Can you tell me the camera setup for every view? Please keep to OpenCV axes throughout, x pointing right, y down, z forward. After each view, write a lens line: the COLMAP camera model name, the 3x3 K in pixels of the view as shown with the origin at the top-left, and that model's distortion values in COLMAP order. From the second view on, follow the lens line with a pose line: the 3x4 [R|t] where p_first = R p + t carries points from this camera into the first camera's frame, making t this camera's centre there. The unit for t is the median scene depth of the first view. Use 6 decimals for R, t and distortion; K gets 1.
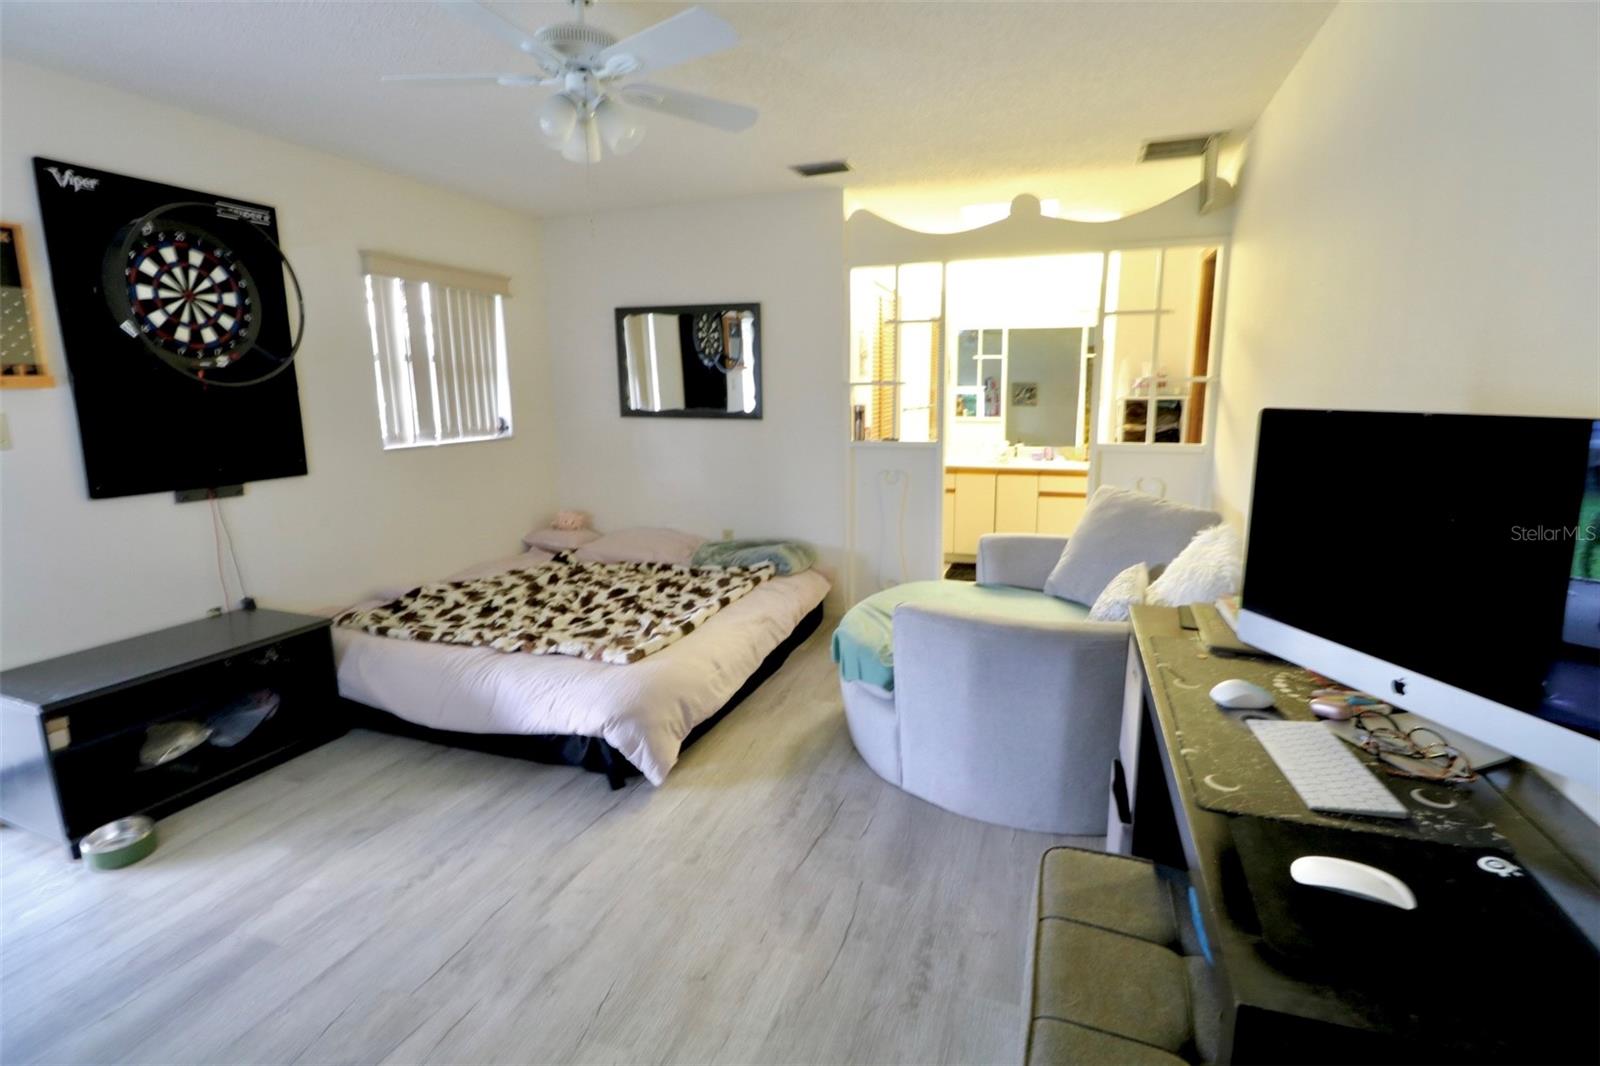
lens RADIAL K [[741.7, 0, 804.9], [0, 741.7, 521.6], [0, 0, 1]] dist [-0.001437, -0.012960]
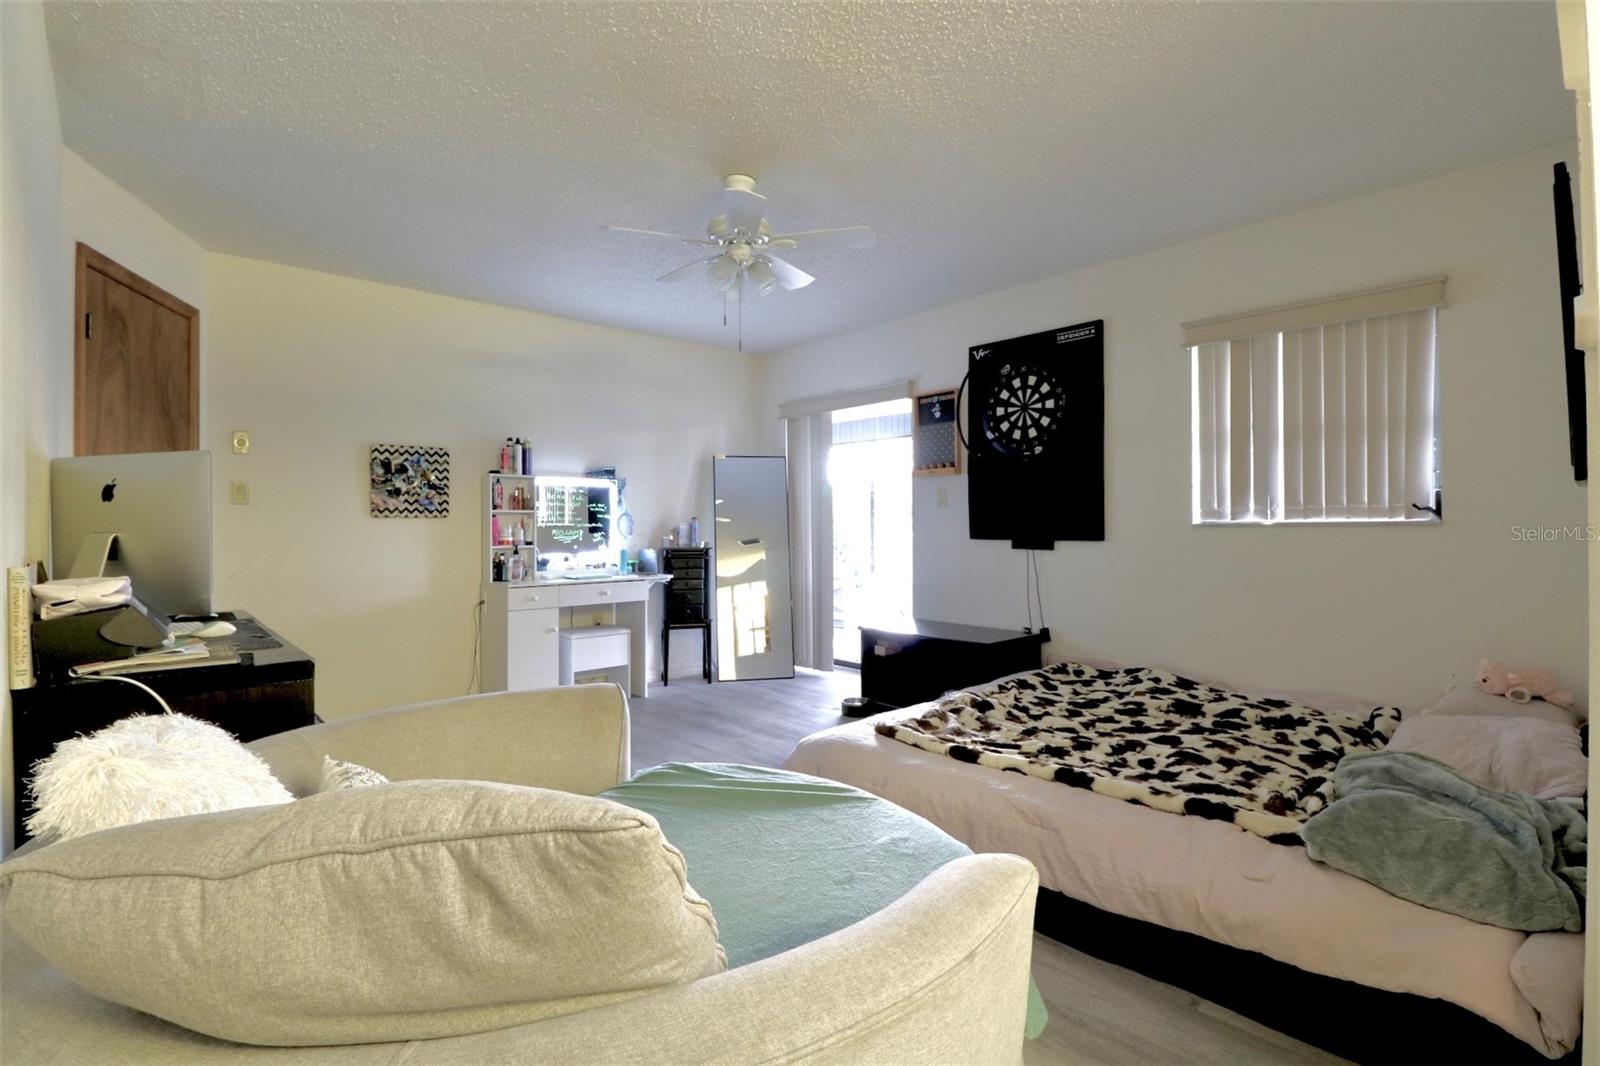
lens RADIAL K [[741.7, 0, 804.9], [0, 741.7, 521.6], [0, 0, 1]] dist [-0.001437, -0.012960]
pose [[-0.464564, 0.013529, -0.885436, 0.661383], [-0.139698, 0.986243, 0.088365, -0.152003], [0.874451, 0.164745, -0.456283, 1.313357]]
